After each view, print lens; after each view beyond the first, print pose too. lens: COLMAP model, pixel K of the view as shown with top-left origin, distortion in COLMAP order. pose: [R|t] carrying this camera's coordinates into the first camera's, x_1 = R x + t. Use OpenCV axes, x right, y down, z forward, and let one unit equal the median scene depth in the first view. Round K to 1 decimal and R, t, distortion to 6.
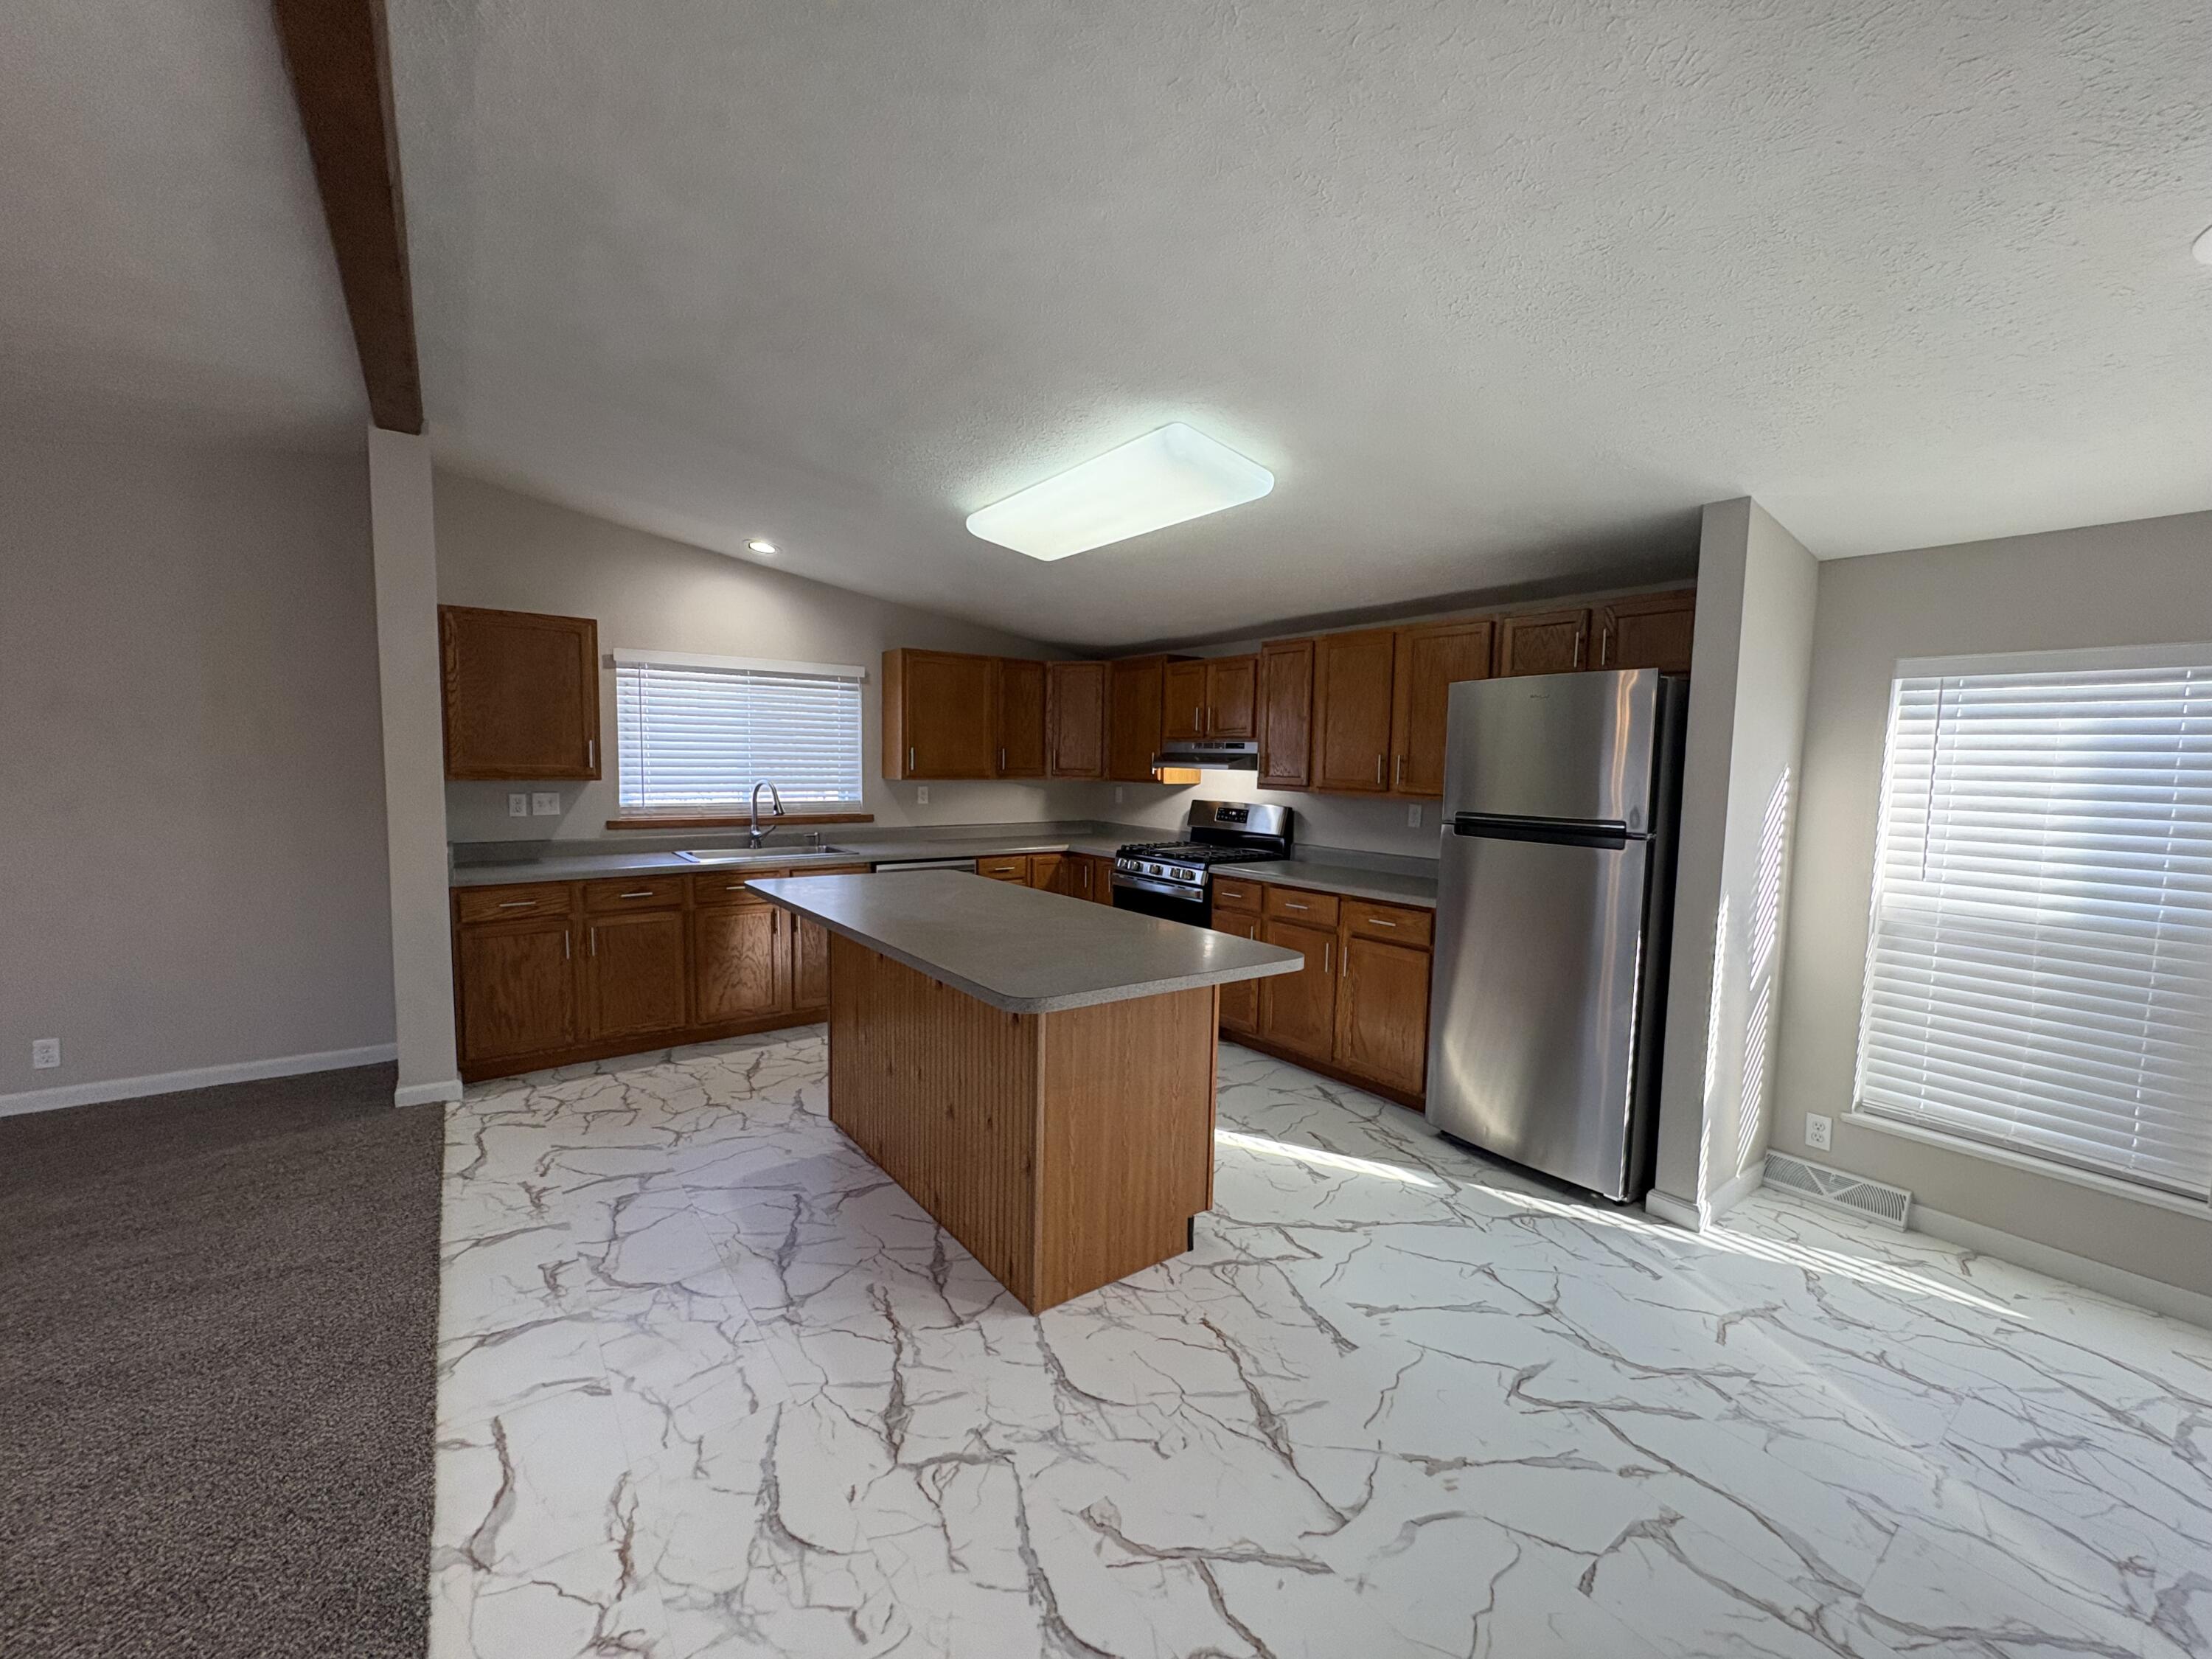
lens RADIAL K [[896.0, 0, 1106.0], [0, 896.0, 829.5], [0, 0, 1]] dist [0.018146, 0.000010]
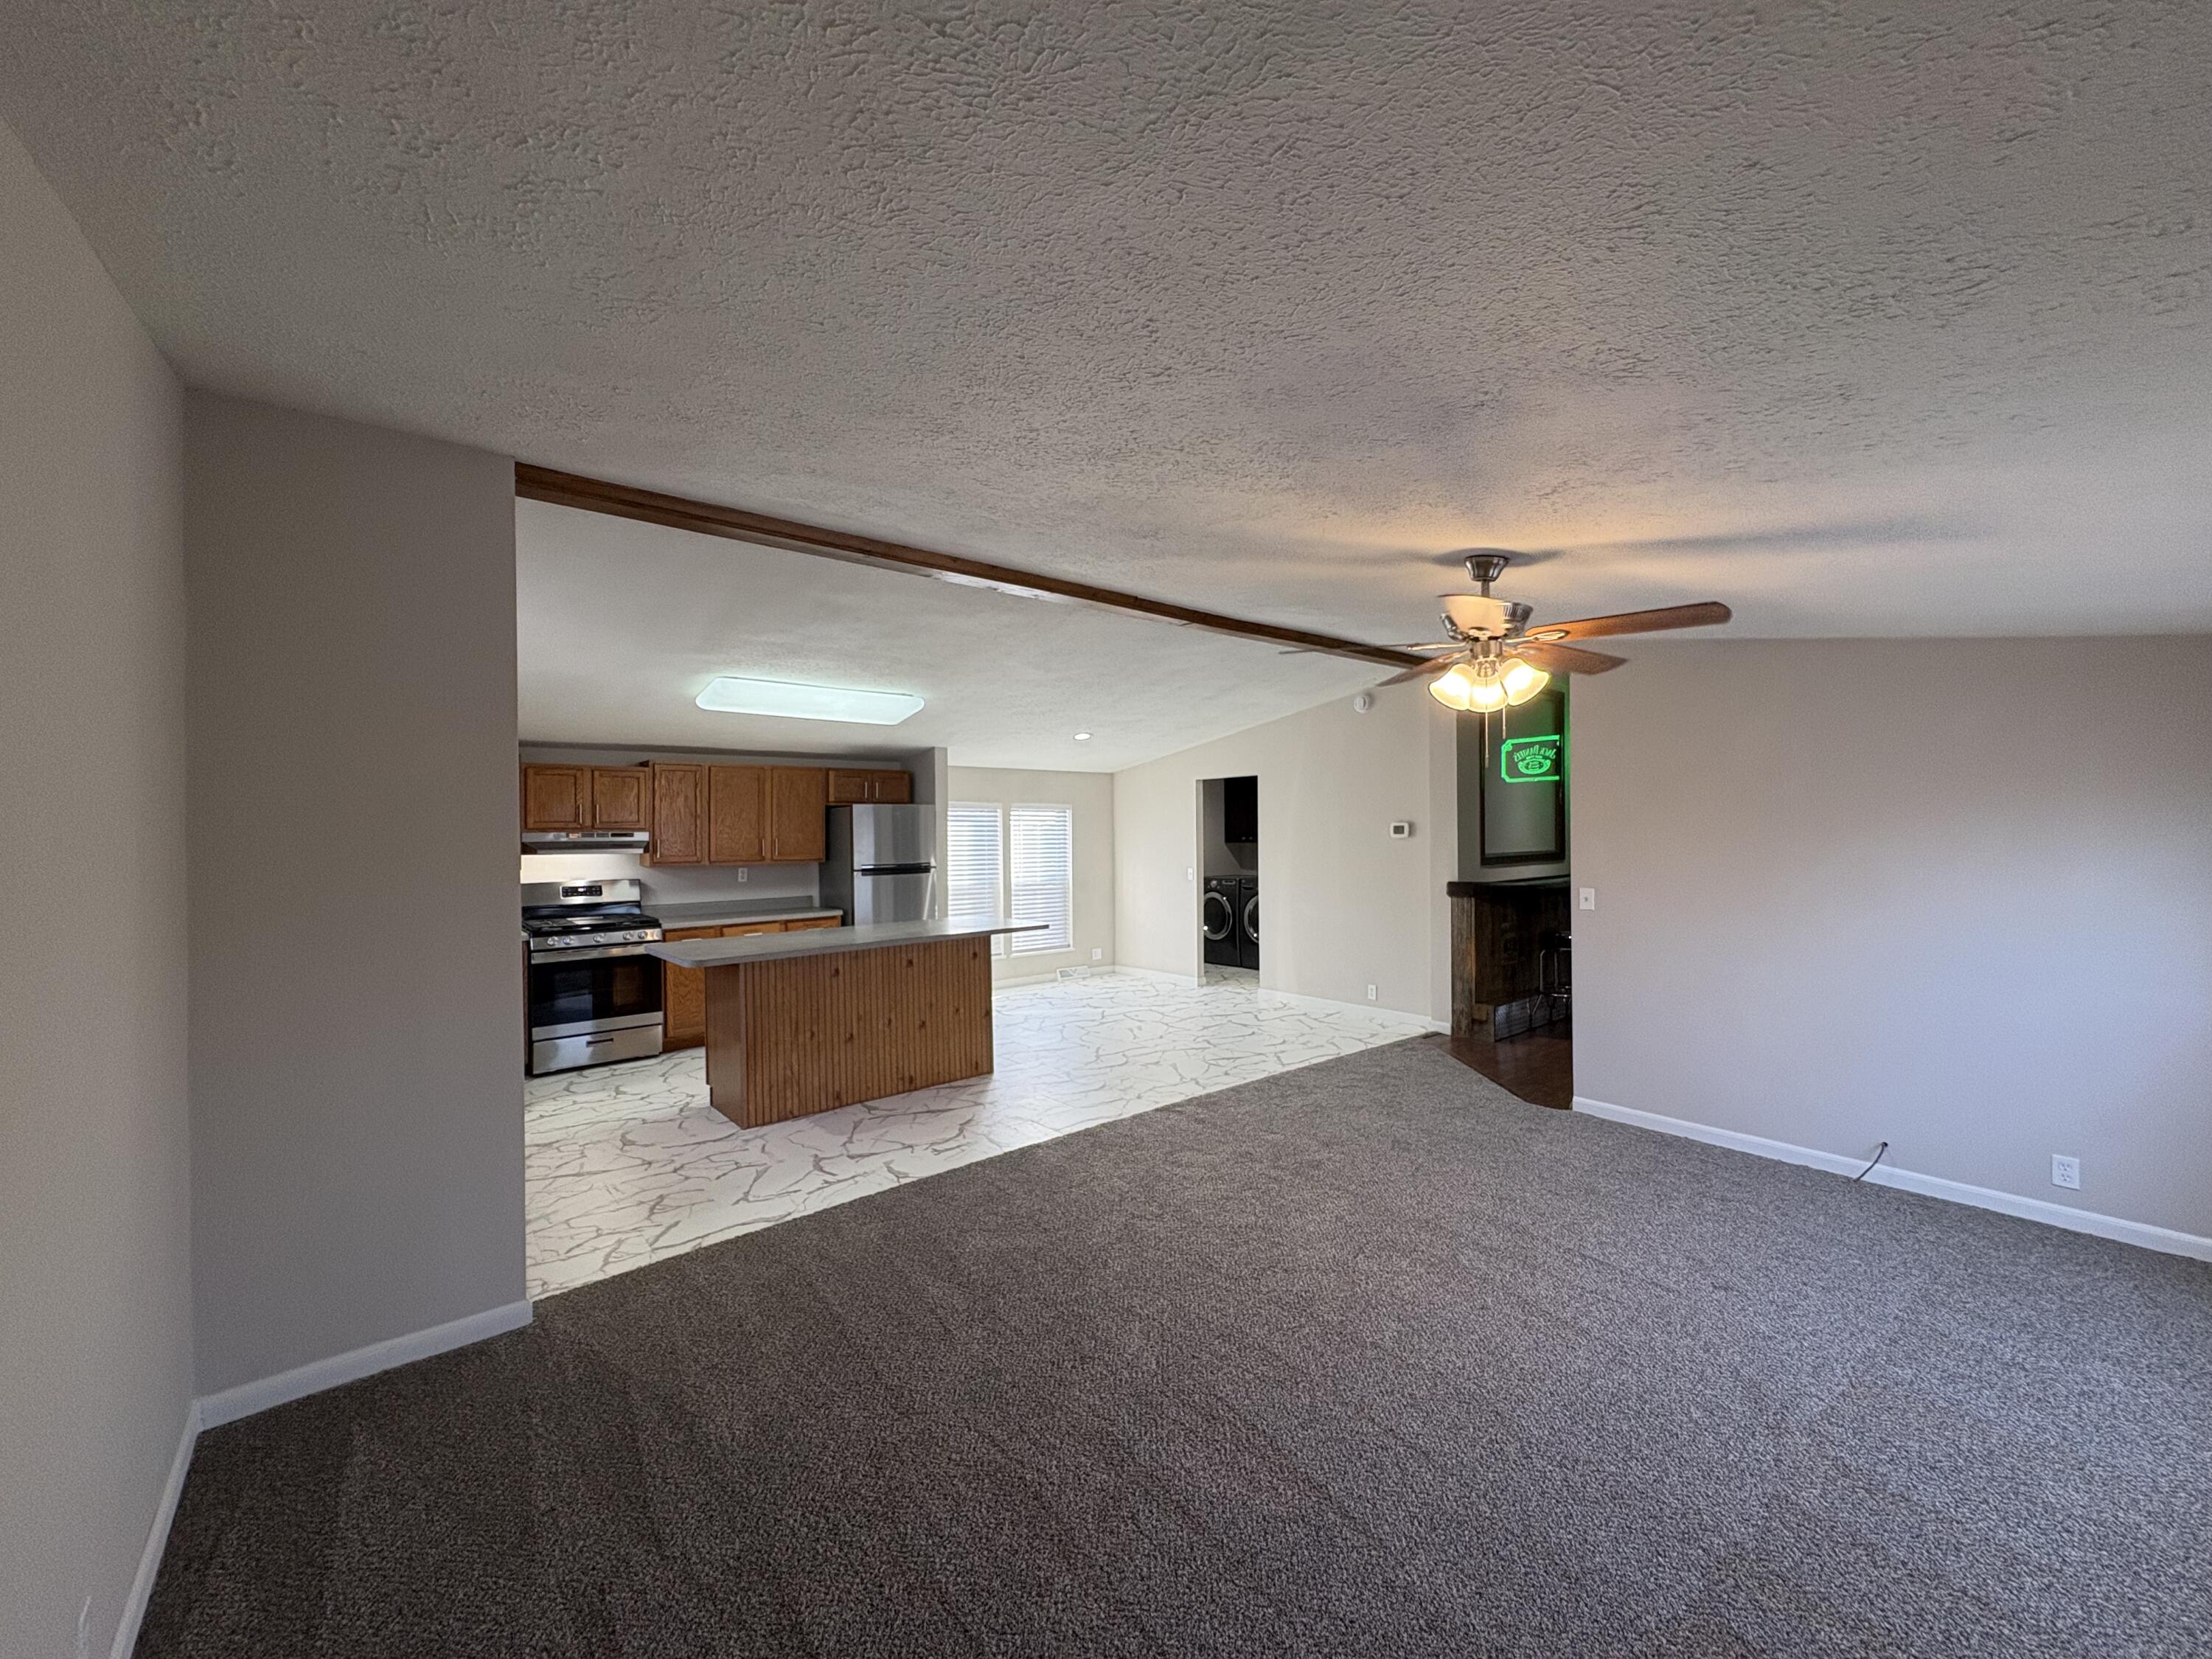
lens RADIAL K [[896.0, 0, 1106.0], [0, 896.0, 829.5], [0, 0, 1]] dist [0.018146, 0.000010]
pose [[-0.073151, -0.023318, 0.997048, -1.836808], [0.084707, 0.995969, 0.029508, -0.121219], [-0.993717, 0.086615, -0.070881, 0.590337]]
